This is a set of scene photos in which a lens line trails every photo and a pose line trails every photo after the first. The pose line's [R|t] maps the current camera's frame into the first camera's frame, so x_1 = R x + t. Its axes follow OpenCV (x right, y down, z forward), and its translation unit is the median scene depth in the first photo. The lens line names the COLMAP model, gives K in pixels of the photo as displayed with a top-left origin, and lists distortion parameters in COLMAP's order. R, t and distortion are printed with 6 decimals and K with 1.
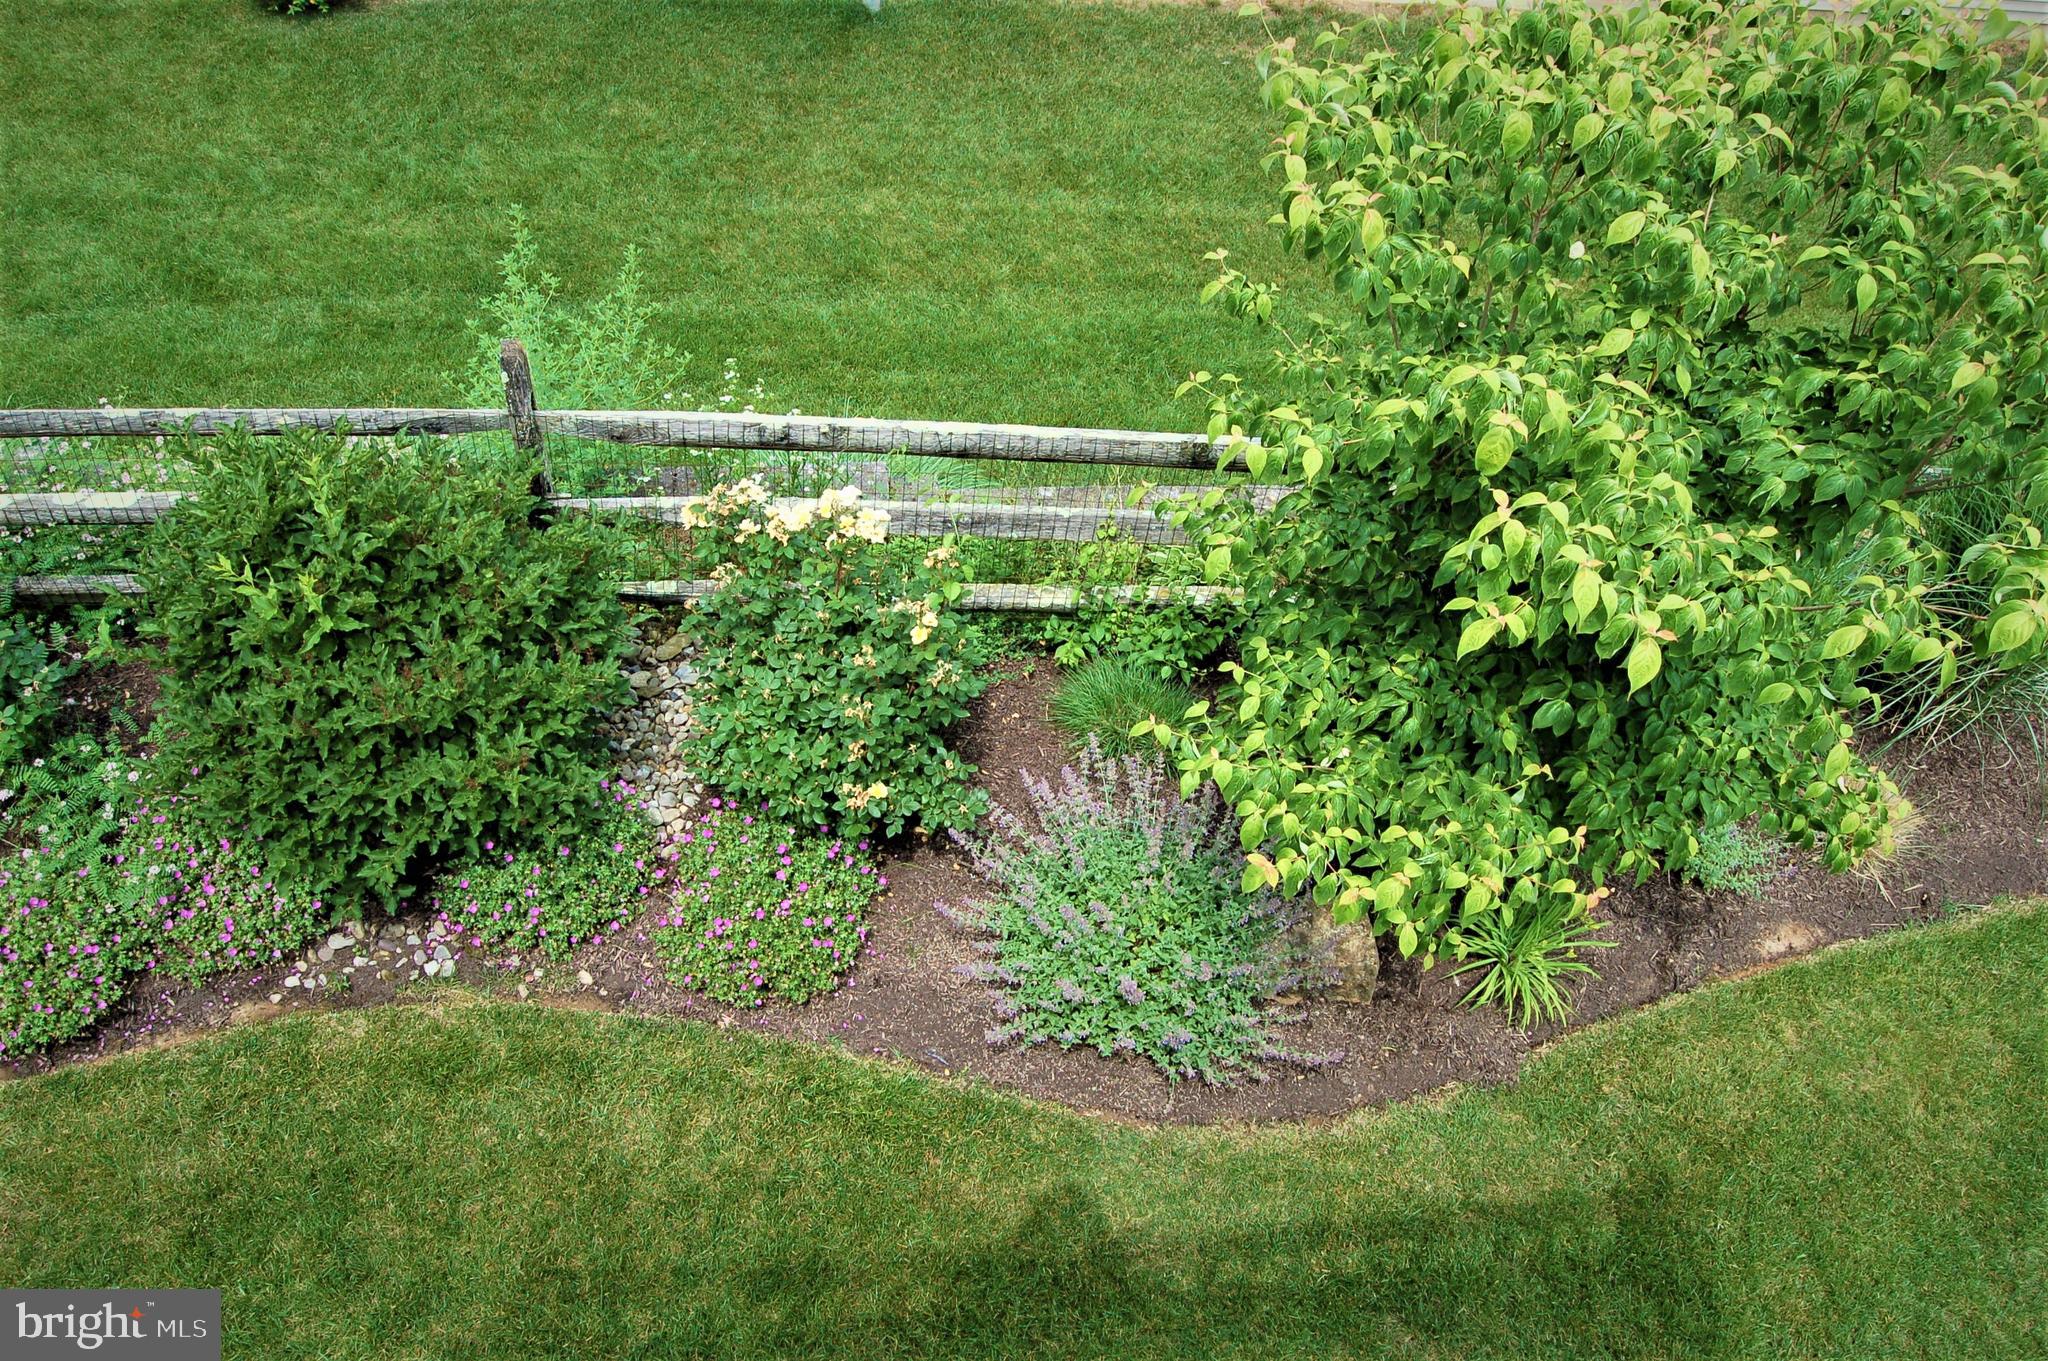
lens RADIAL K [[1558.9, 0, 1024.0], [0, 1558.9, 680.5], [0, 0, 1]] dist [-0.107175, 0.041754]
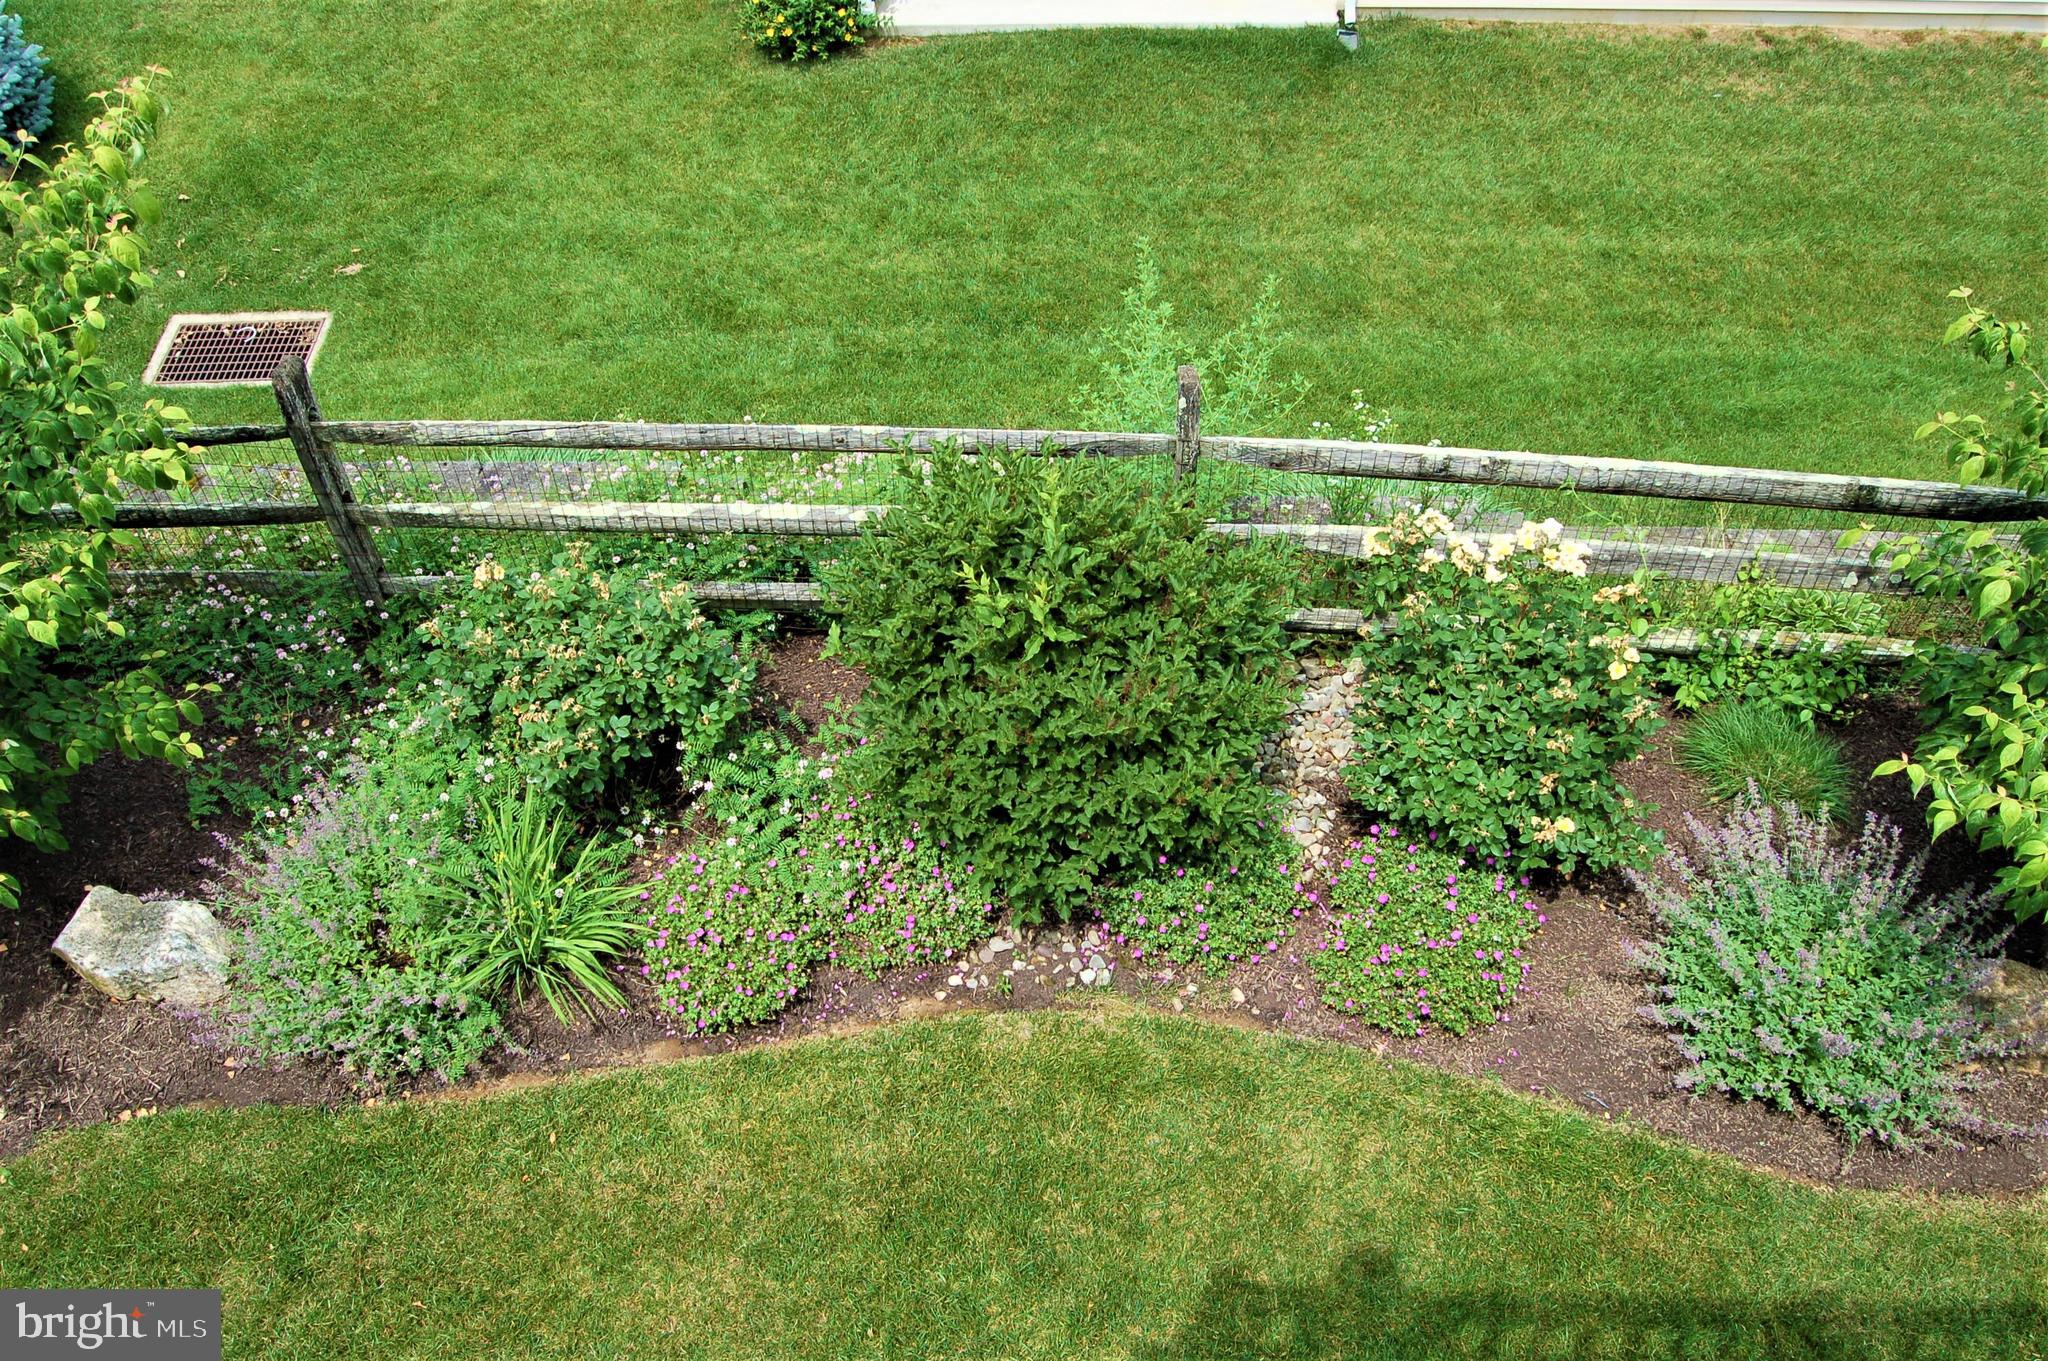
lens RADIAL K [[1558.9, 0, 1024.0], [0, 1558.9, 680.5], [0, 0, 1]] dist [-0.107175, 0.041754]
pose [[0.978757, 0.040679, -0.200948, -0.228396], [-0.045441, 0.998784, -0.019138, 0.012255], [0.199925, 0.027862, 0.979415, -0.030910]]
